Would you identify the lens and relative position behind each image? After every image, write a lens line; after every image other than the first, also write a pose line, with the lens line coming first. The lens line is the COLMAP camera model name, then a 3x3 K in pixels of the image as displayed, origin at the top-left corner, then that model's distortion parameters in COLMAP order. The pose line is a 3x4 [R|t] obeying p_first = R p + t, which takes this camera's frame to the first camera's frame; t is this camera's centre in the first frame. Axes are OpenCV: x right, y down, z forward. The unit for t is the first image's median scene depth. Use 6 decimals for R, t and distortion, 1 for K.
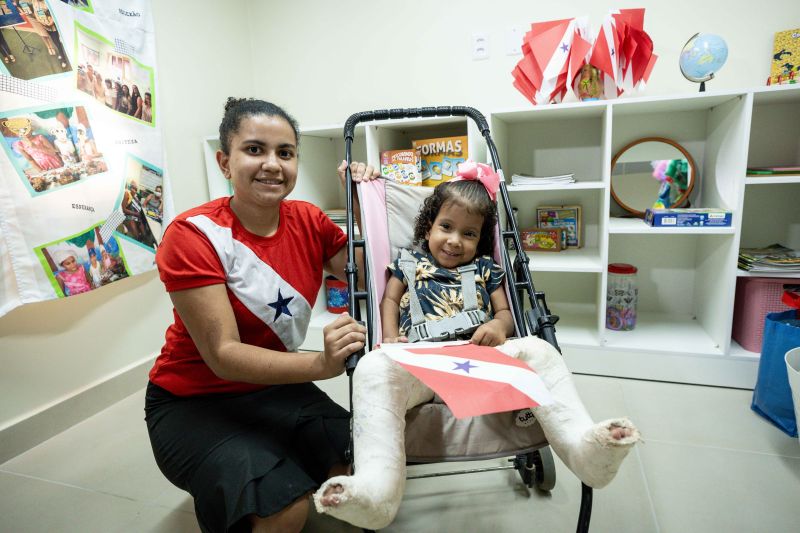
lens RADIAL K [[481.5, 0, 400.0], [0, 481.5, 266.5], [0, 0, 1]] dist [-0.004715, 0.004327]
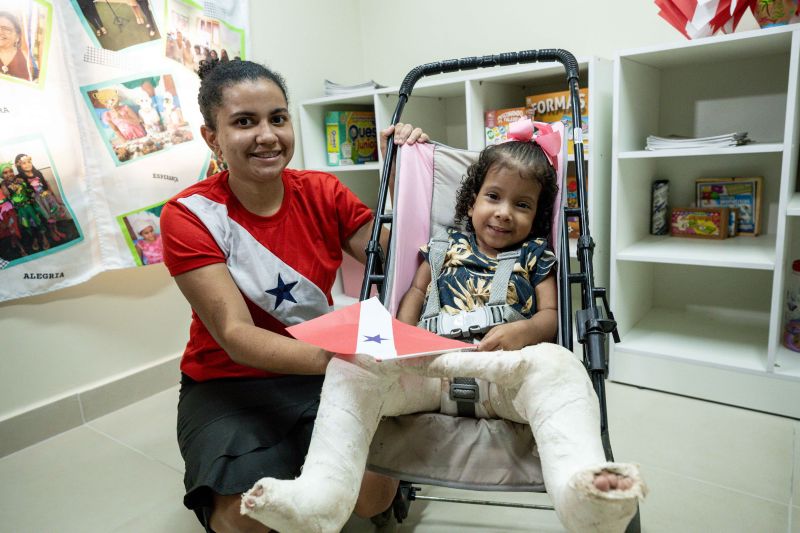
lens RADIAL K [[557.5, 0, 400.0], [0, 557.5, 266.5], [0, 0, 1]] dist [0.004106, -0.000045]
pose [[0.952642, 0.050121, -0.299935, 0.174907], [-0.041188, 0.998501, 0.036037, 0.000077], [0.301292, -0.021977, 0.953279, 0.044943]]
